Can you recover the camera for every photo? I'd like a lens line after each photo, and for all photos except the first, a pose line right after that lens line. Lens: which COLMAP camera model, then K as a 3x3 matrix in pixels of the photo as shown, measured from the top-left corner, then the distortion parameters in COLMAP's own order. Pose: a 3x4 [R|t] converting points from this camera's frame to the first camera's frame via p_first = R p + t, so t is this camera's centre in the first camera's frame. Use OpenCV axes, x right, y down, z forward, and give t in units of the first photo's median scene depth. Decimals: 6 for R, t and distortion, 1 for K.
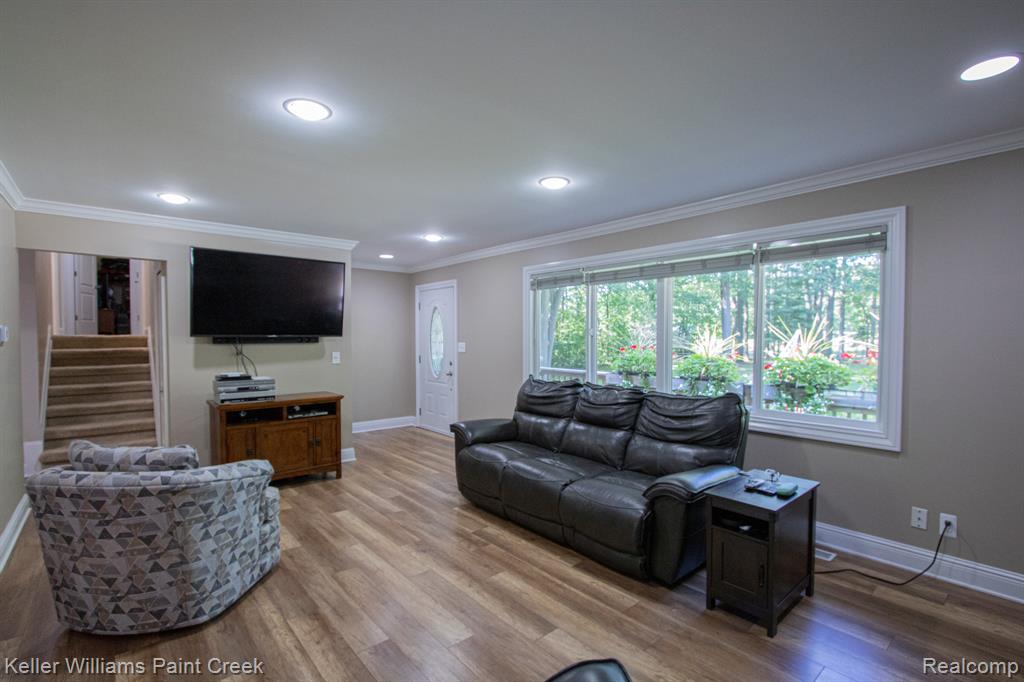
lens RADIAL K [[475.0, 0, 516.2], [0, 475.0, 346.4], [0, 0, 1]] dist [-0.015859, 0.000232]
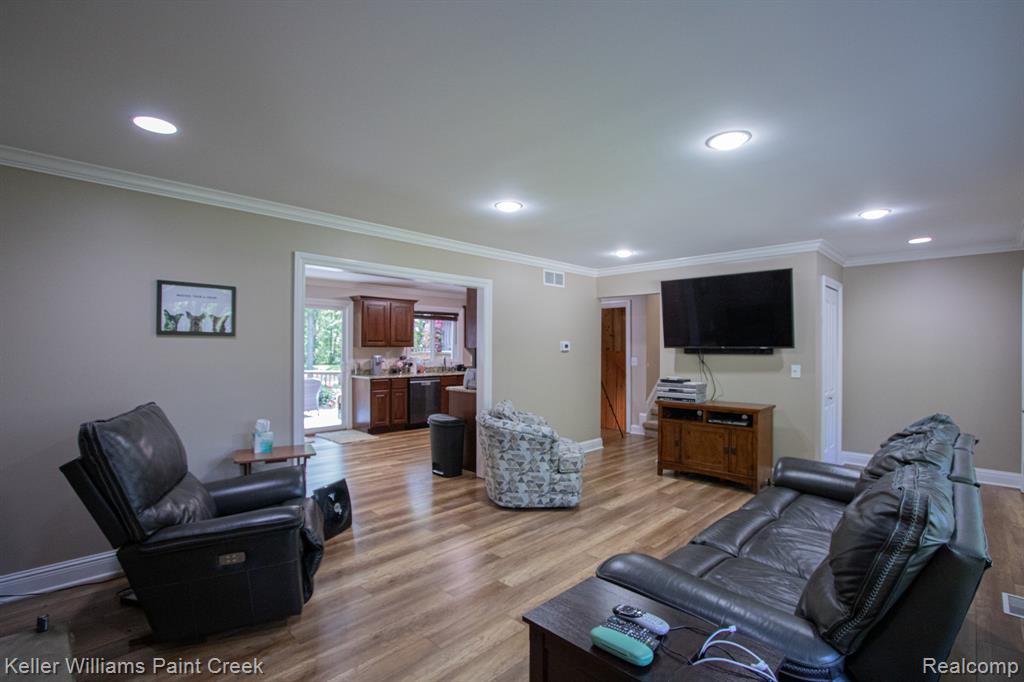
lens RADIAL K [[475.0, 0, 512.6], [0, 475.0, 340.8], [0, 0, 1]] dist [-0.015859, 0.000232]
pose [[0.076127, -0.009046, -0.997057, 0.584251], [-0.023398, 0.999667, -0.010856, -0.014950], [0.996824, 0.024156, 0.075890, 0.444535]]
